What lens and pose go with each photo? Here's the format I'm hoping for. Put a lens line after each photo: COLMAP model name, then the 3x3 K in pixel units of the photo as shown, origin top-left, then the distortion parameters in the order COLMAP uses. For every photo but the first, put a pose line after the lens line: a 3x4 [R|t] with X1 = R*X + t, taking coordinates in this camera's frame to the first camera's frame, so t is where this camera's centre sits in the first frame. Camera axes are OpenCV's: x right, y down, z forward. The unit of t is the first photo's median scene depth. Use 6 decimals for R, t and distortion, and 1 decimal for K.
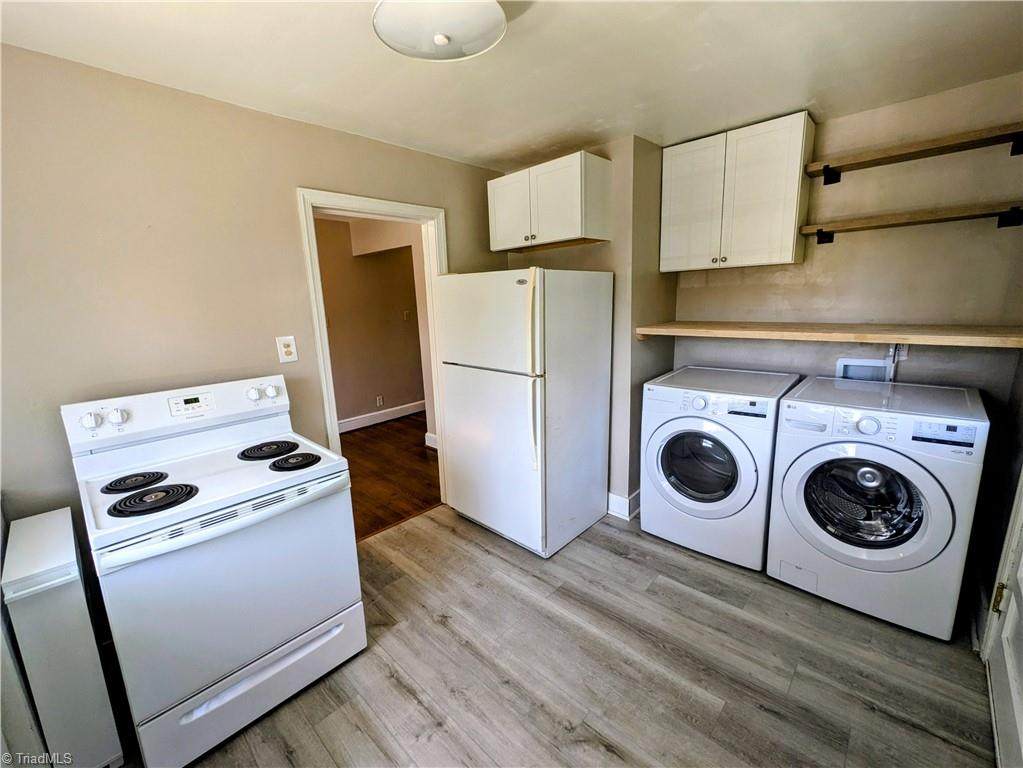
lens RADIAL K [[438.0, 0, 477.5], [0, 438.0, 384.6], [0, 0, 1]] dist [0.000884, 0.000111]
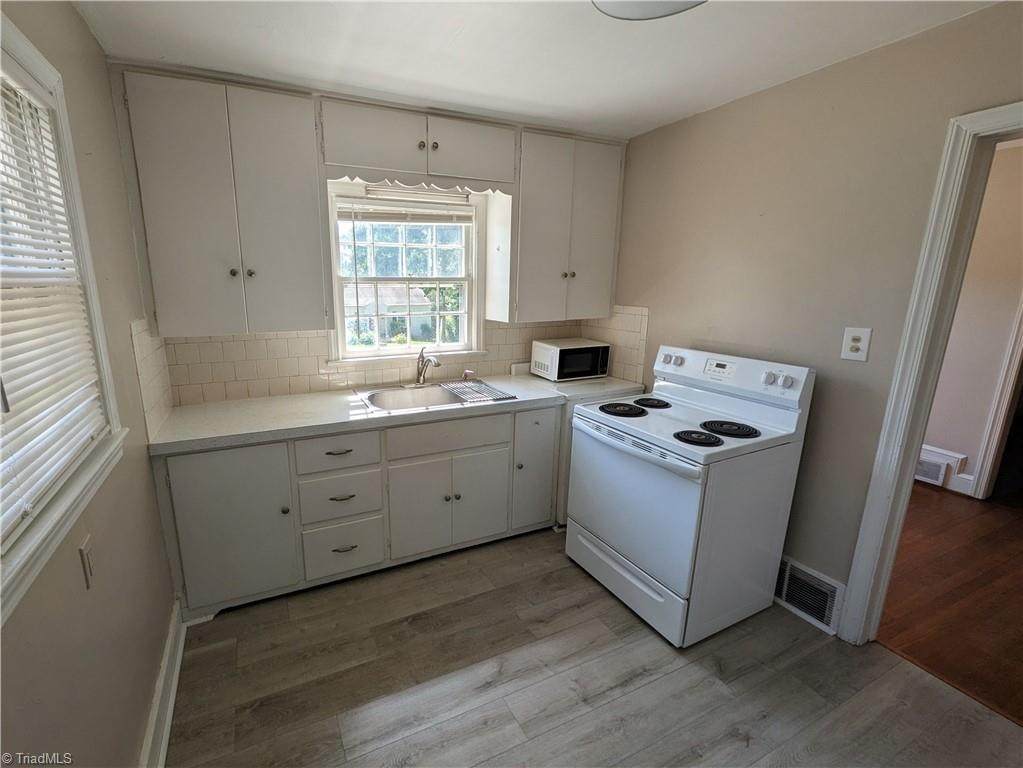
lens RADIAL K [[438.0, 0, 477.5], [0, 438.0, 384.6], [0, 0, 1]] dist [0.000884, 0.000111]
pose [[-0.302405, 0.250044, -0.919798, 0.694520], [-0.182495, 0.931939, 0.313344, -0.179940], [0.935546, 0.262615, -0.236191, 0.745678]]
